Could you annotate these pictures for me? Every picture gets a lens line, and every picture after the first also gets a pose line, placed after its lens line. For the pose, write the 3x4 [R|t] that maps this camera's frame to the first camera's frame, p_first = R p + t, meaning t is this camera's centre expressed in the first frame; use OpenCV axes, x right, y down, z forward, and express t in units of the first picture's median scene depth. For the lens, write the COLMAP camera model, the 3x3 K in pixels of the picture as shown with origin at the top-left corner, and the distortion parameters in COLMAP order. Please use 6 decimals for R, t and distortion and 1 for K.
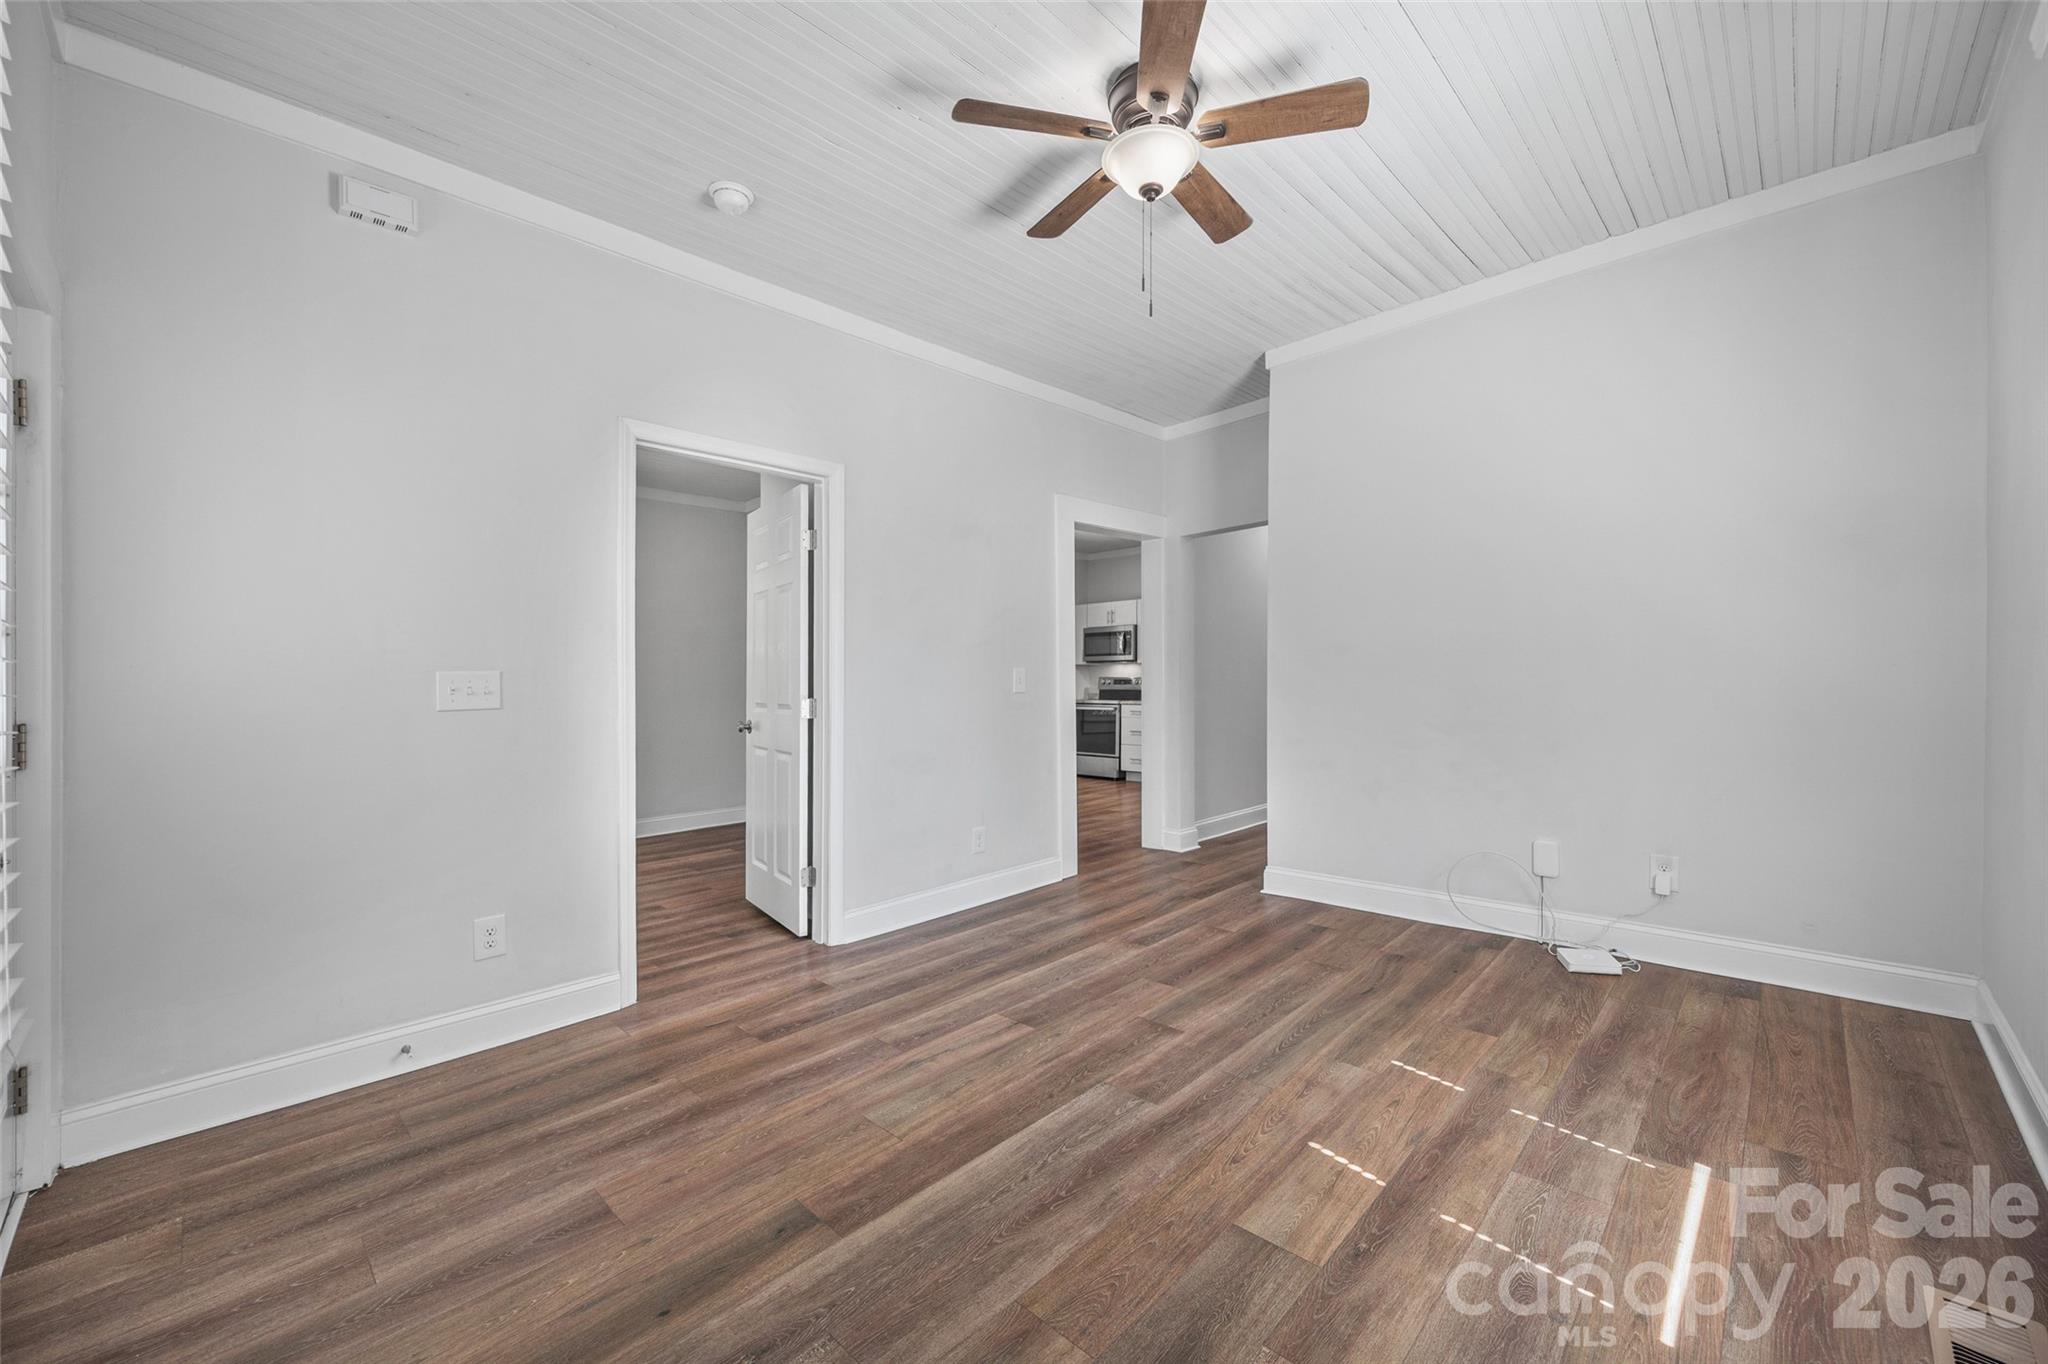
lens RADIAL K [[802.0, 0, 1040.0], [0, 802.0, 684.8], [0, 0, 1]] dist [-0.004714, 0.000001]
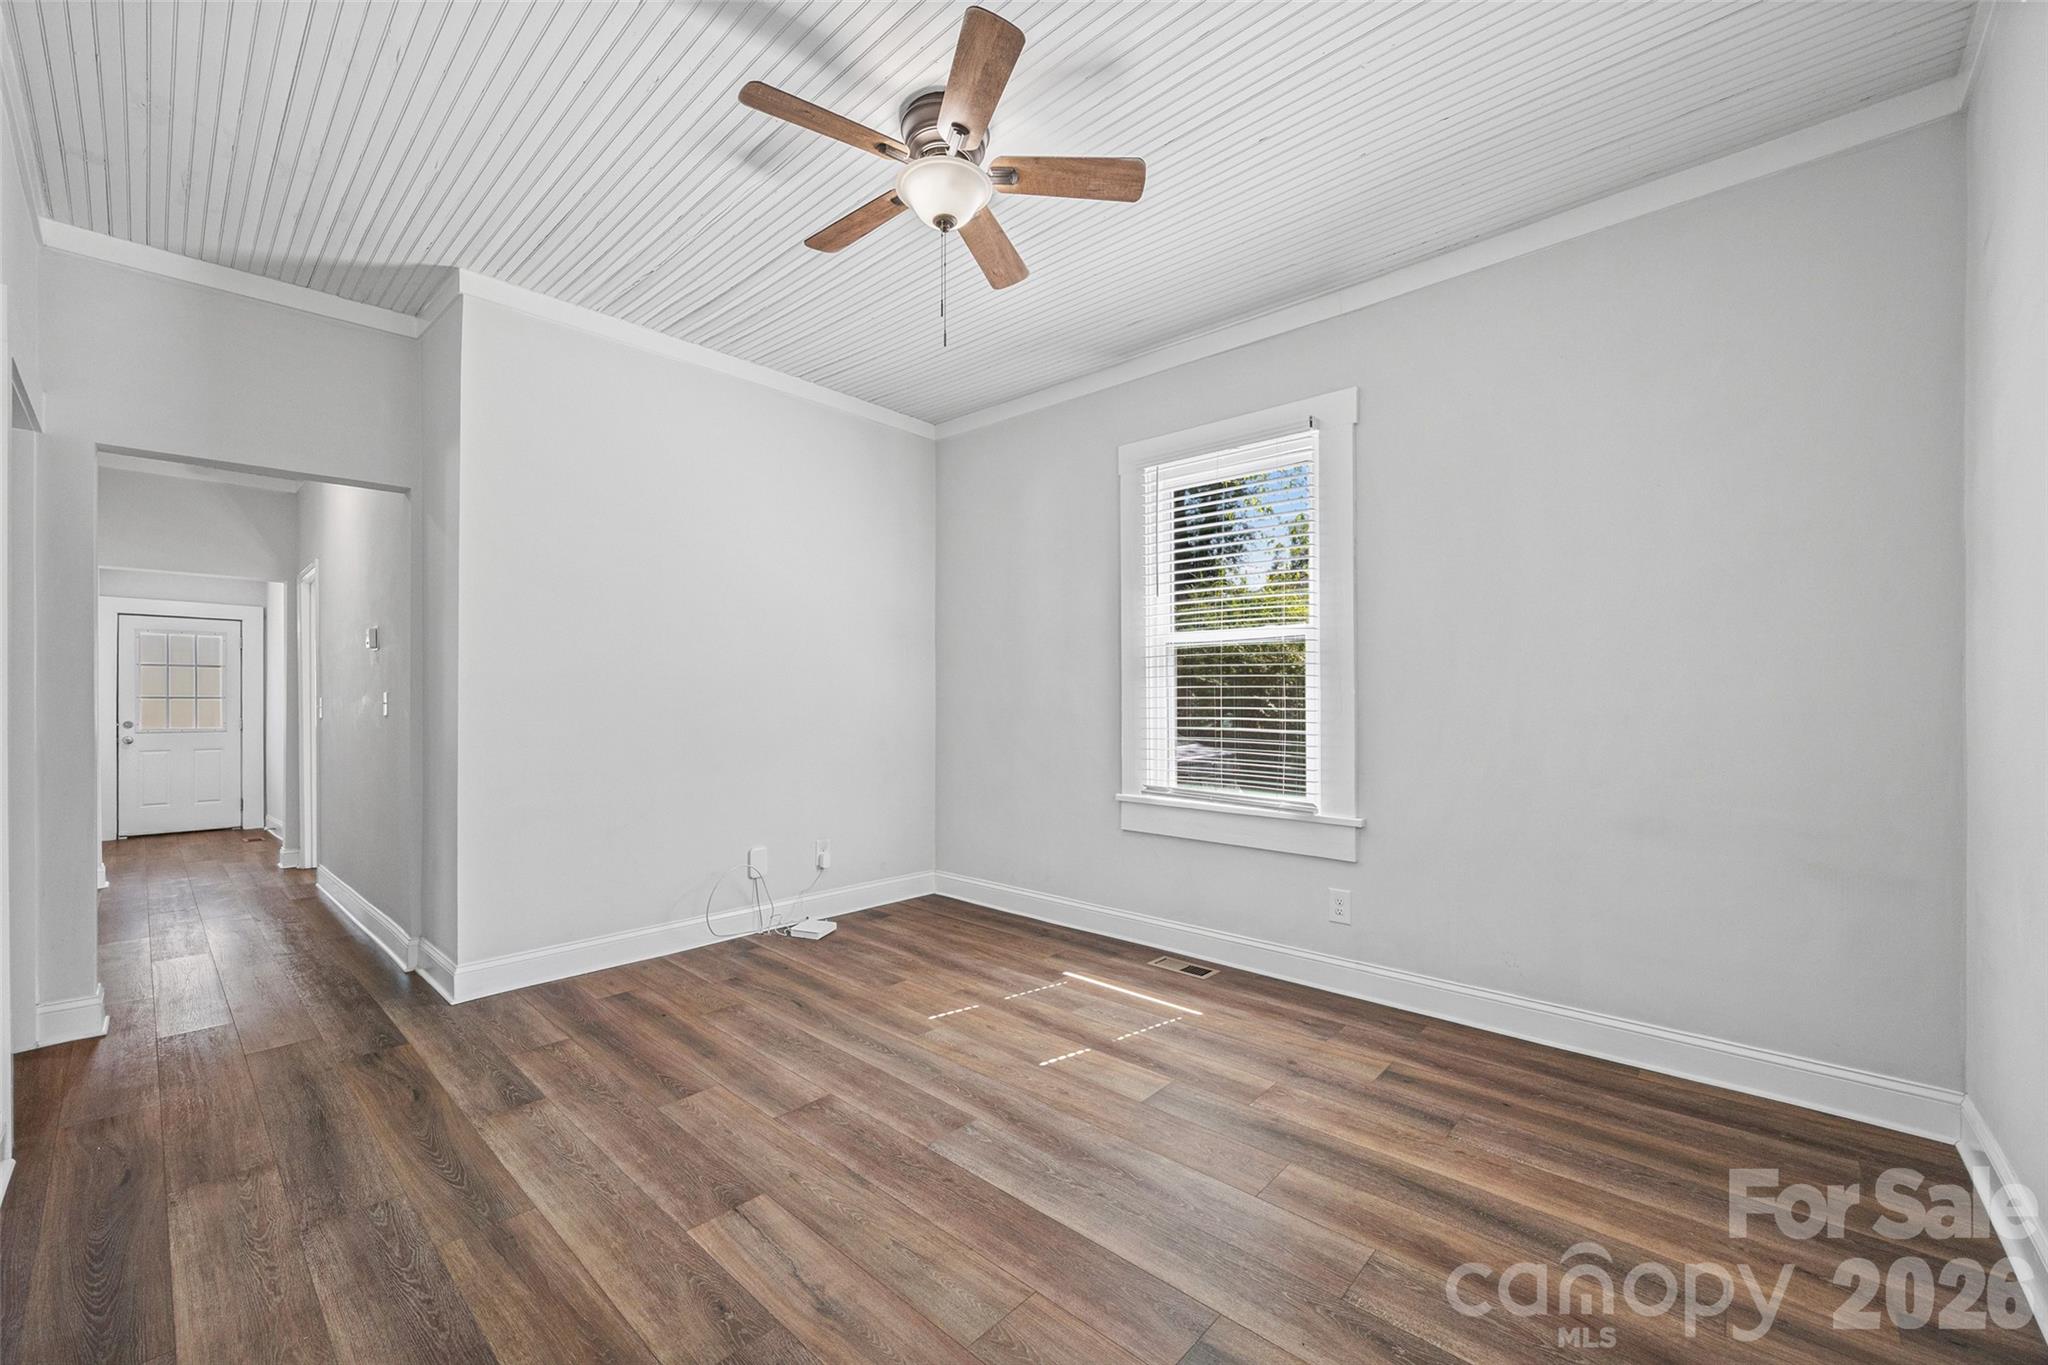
lens RADIAL K [[802.0, 0, 1022.4], [0, 802.0, 694.4], [0, 0, 1]] dist [-0.004714, 0.000001]
pose [[-0.015104, 0.032623, 0.999354, -0.830372], [0.007895, 0.999440, -0.032507, 0.008436], [-0.999855, 0.007399, -0.015353, 0.870966]]
